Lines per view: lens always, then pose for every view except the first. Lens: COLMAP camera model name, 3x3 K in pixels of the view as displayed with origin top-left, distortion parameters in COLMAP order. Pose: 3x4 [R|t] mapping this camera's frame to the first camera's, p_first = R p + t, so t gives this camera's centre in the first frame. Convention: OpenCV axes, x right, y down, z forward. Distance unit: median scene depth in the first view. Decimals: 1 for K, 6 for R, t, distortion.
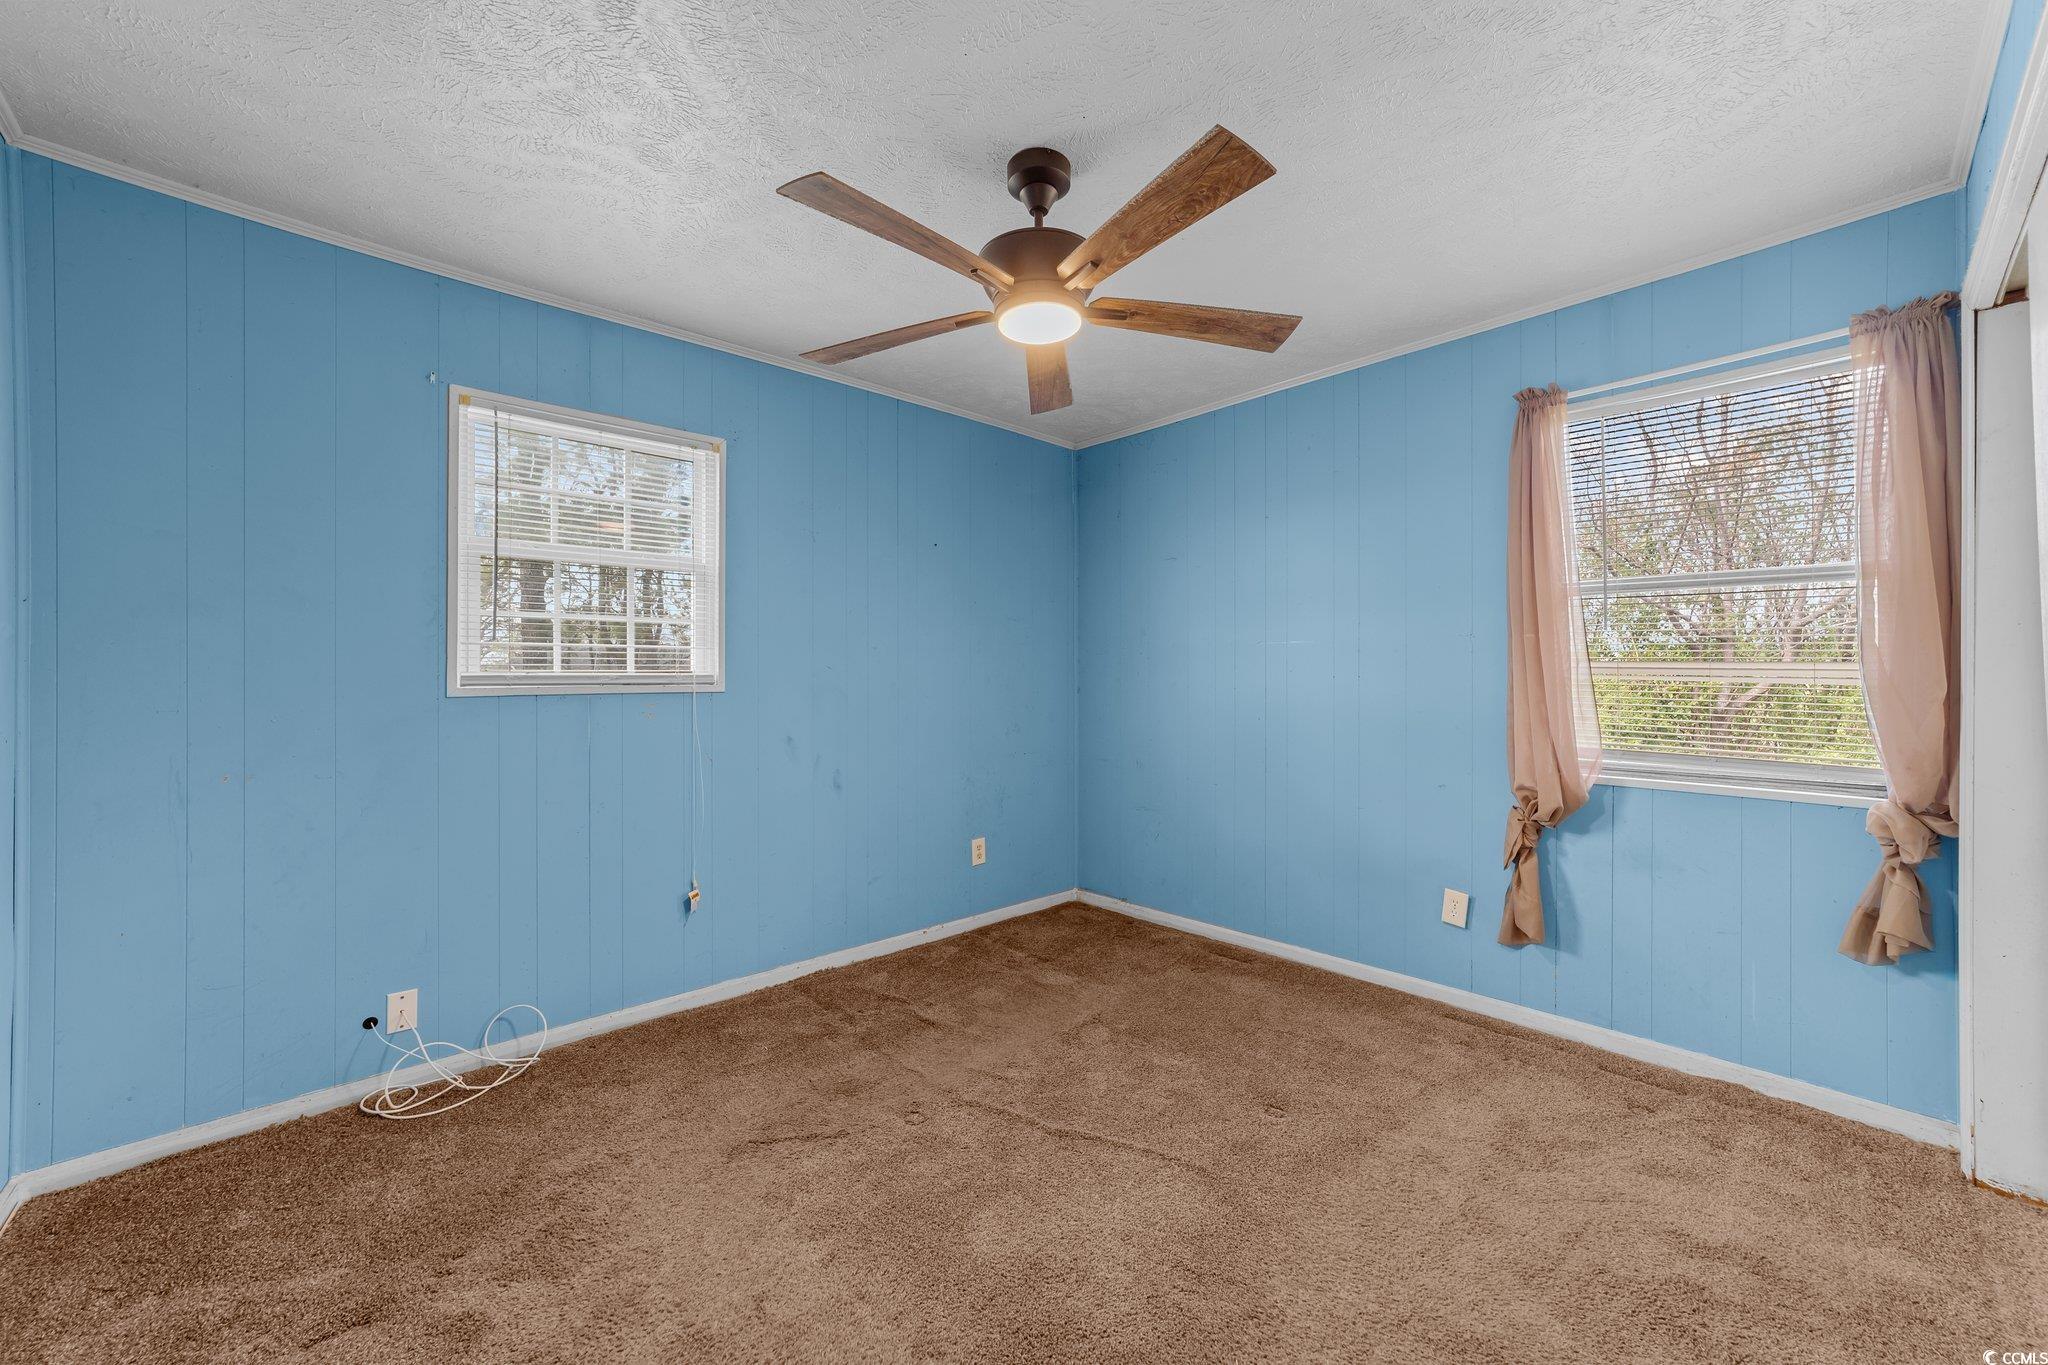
lens RADIAL K [[786.1, 0, 1022.0], [0, 786.1, 674.4], [0, 0, 1]] dist [-0.005861, 0.000901]
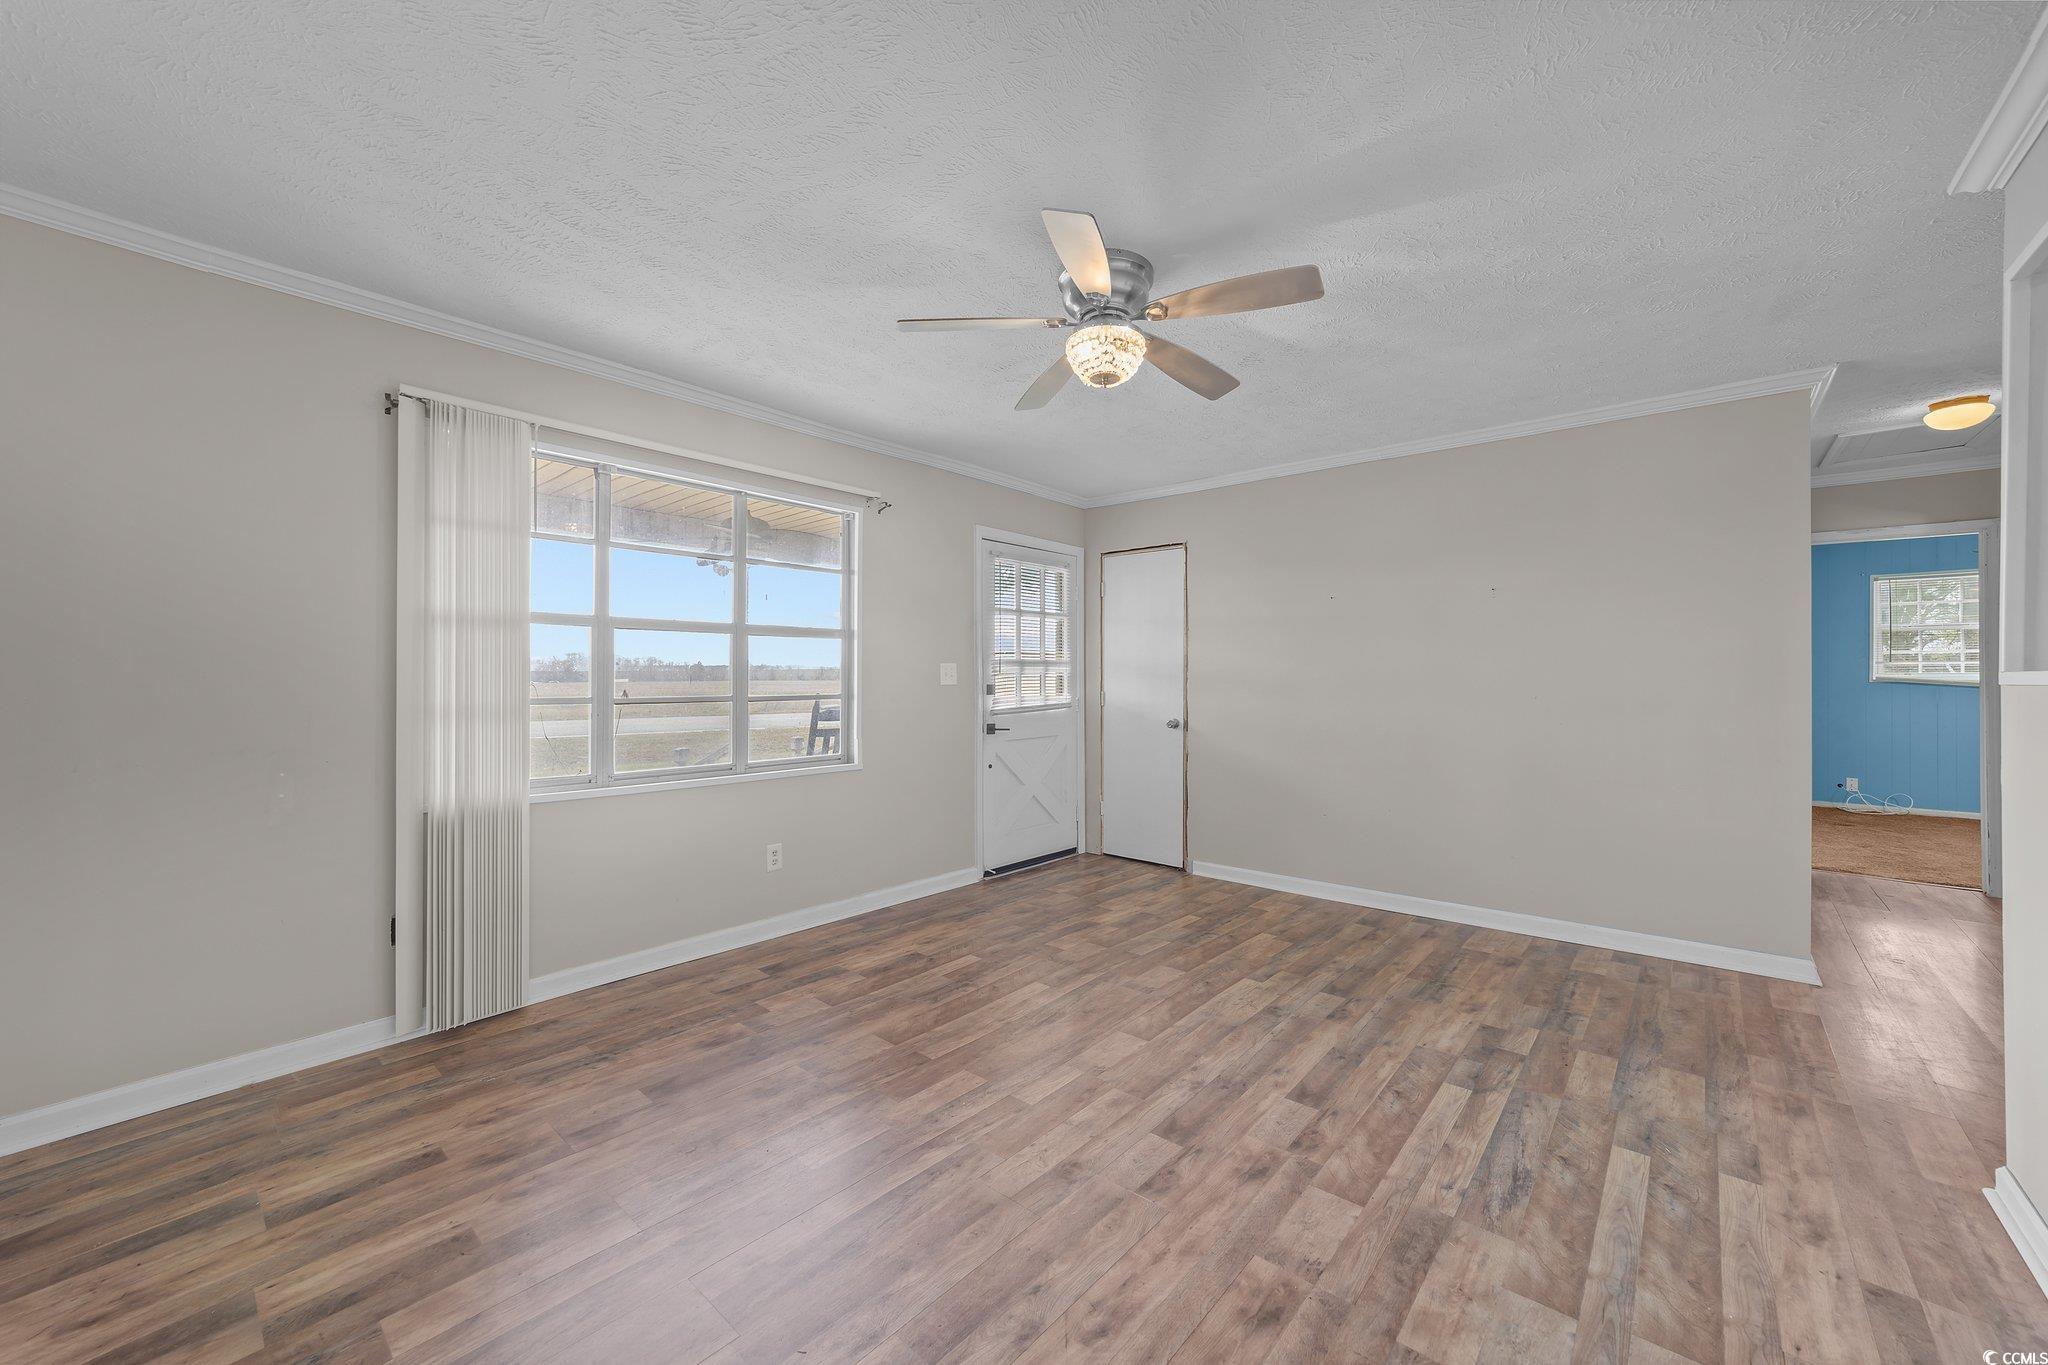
lens RADIAL K [[786.1, 0, 1032.4], [0, 786.1, 675.6], [0, 0, 1]] dist [-0.005861, 0.000901]
pose [[0.116817, -0.003982, -0.993145, 1.808564], [-0.000810, 0.999991, -0.004105, 0.019411], [0.993153, 0.001284, 0.116813, -2.455895]]
